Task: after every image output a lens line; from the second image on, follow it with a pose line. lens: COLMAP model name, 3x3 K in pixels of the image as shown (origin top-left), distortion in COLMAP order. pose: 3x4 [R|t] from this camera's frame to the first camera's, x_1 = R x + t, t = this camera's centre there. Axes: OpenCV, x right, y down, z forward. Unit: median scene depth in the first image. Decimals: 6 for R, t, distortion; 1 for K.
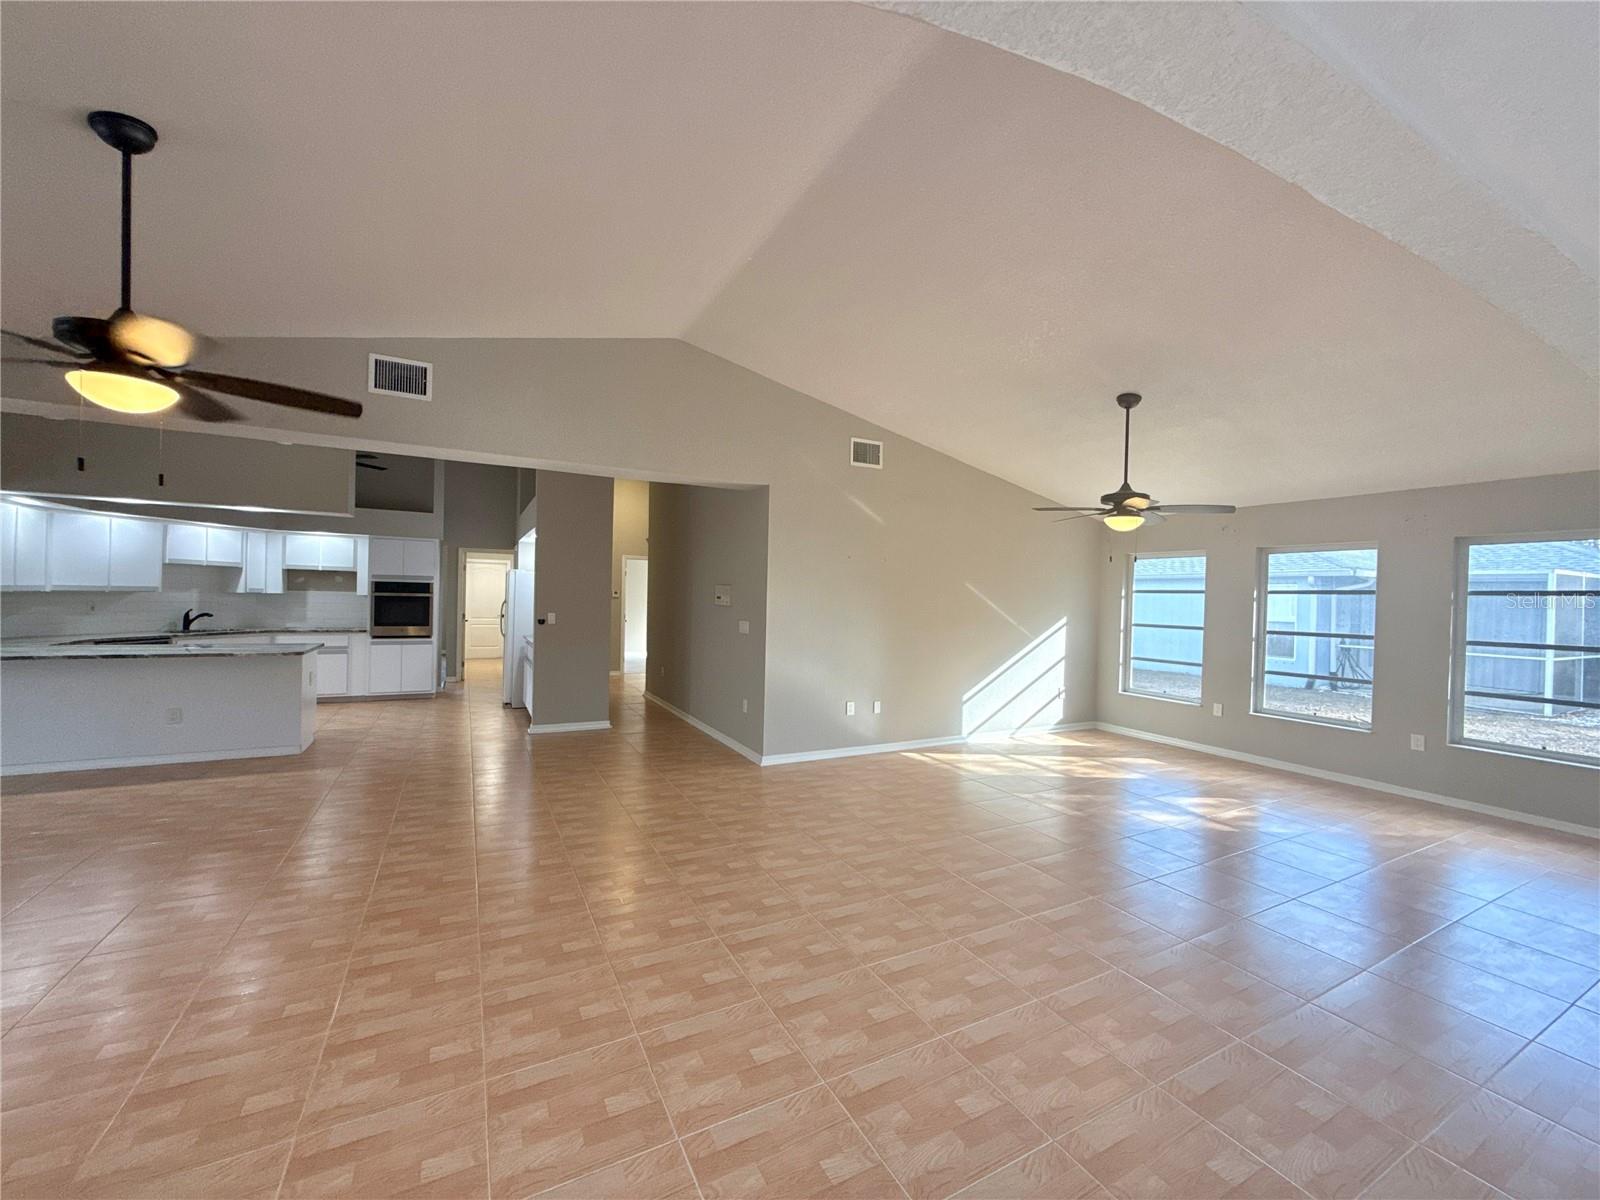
lens RADIAL K [[627.3, 0, 800.0], [0, 627.3, 600.0], [0, 0, 1]] dist [-0.000498, -0.000477]
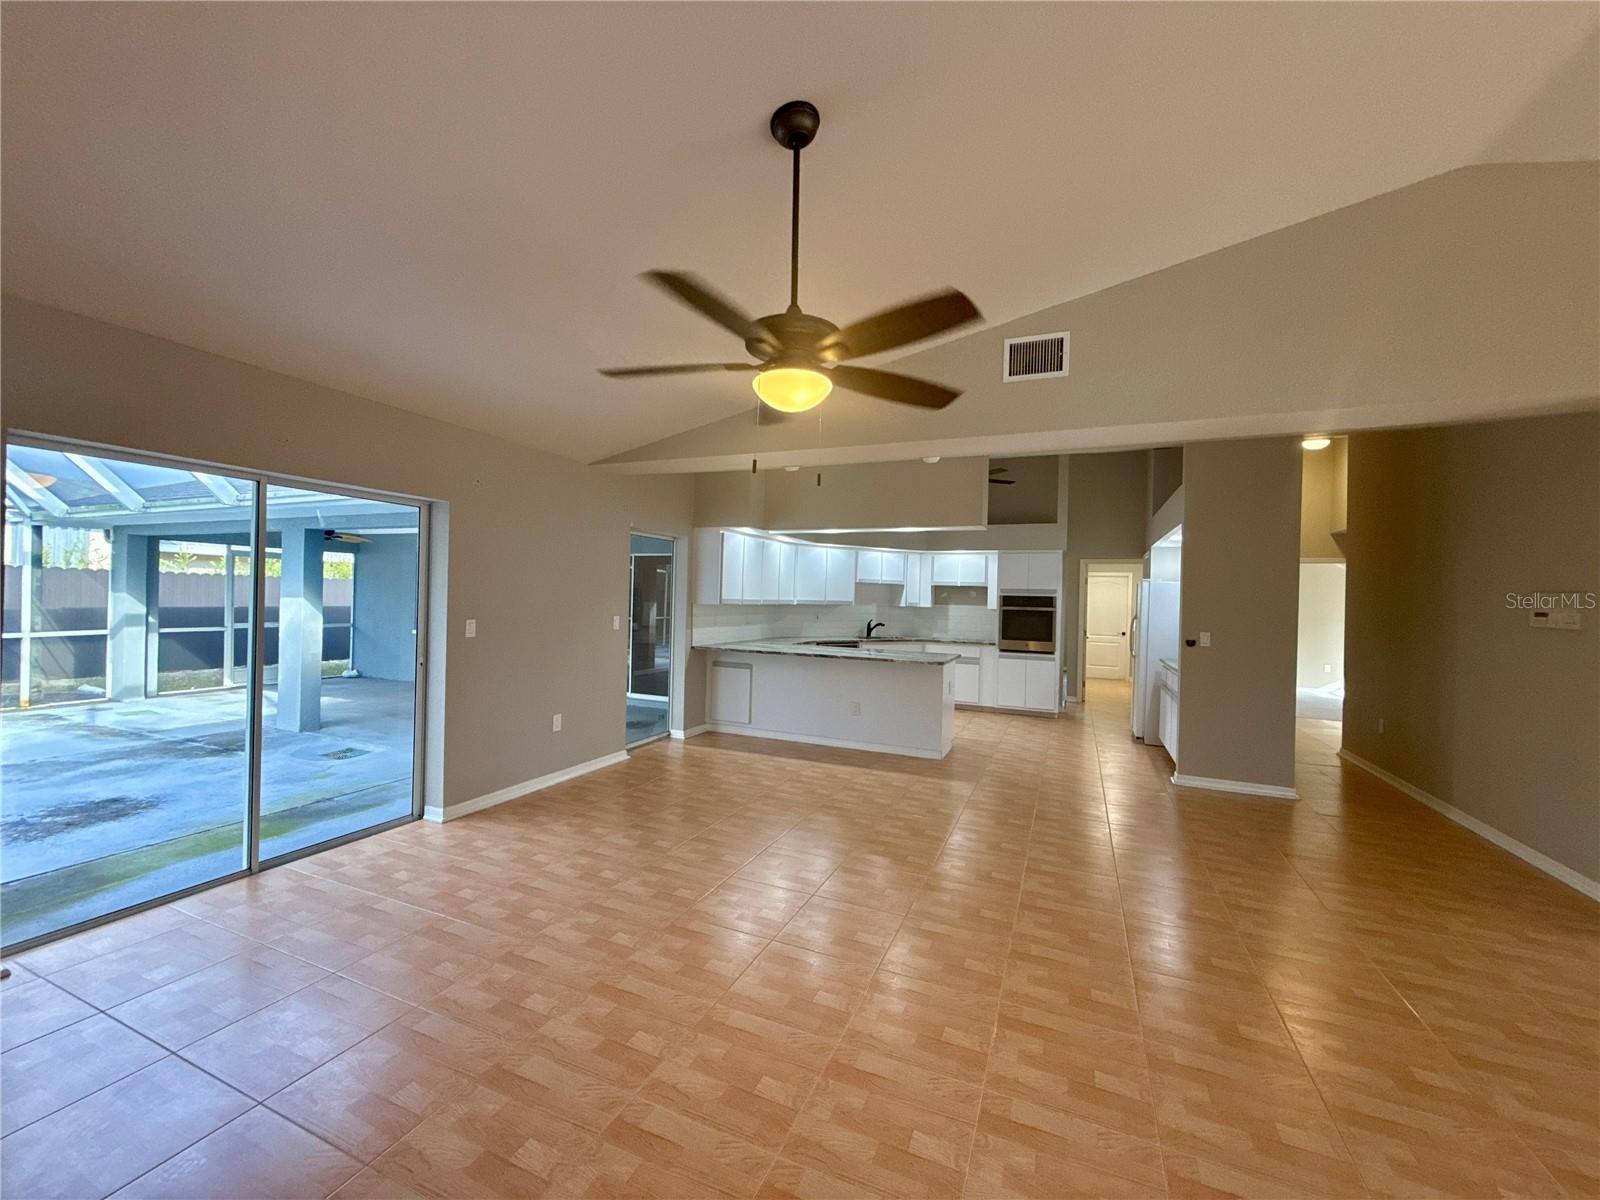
lens RADIAL K [[639.8, 0, 800.0], [0, 639.8, 600.0], [0, 0, 1]] dist [0.001332, -0.000236]
pose [[0.623915, -0.007148, -0.781459, -0.079674], [-0.013793, 0.999702, -0.020156, 0.003213], [0.781370, 0.023355, 0.623630, 0.106224]]
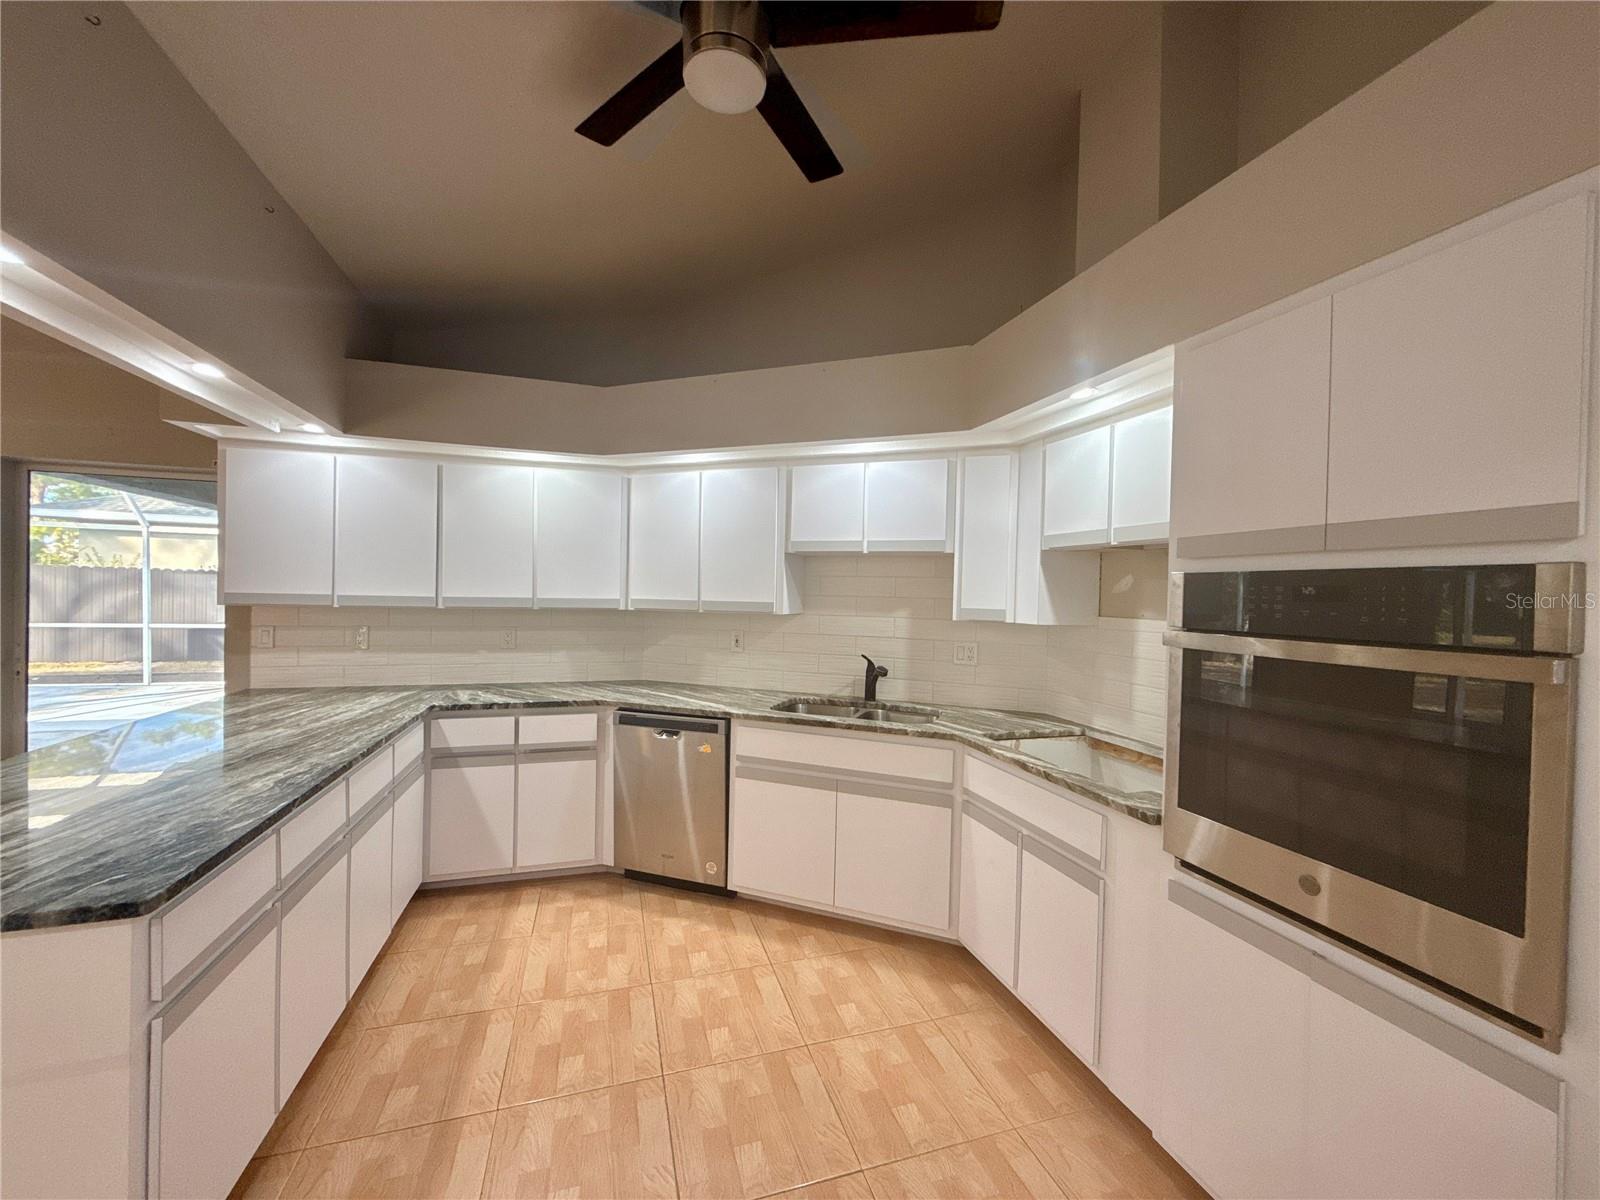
lens RADIAL K [[633.7, 0, 800.0], [0, 633.7, 600.0], [0, 0, 1]] dist [-0.000672, -0.000195]
pose [[-0.182755, -0.014546, -0.983051, -0.495960], [-0.030599, 0.999490, -0.009101, -0.017175], [0.982682, 0.028418, -0.183107, 0.976826]]
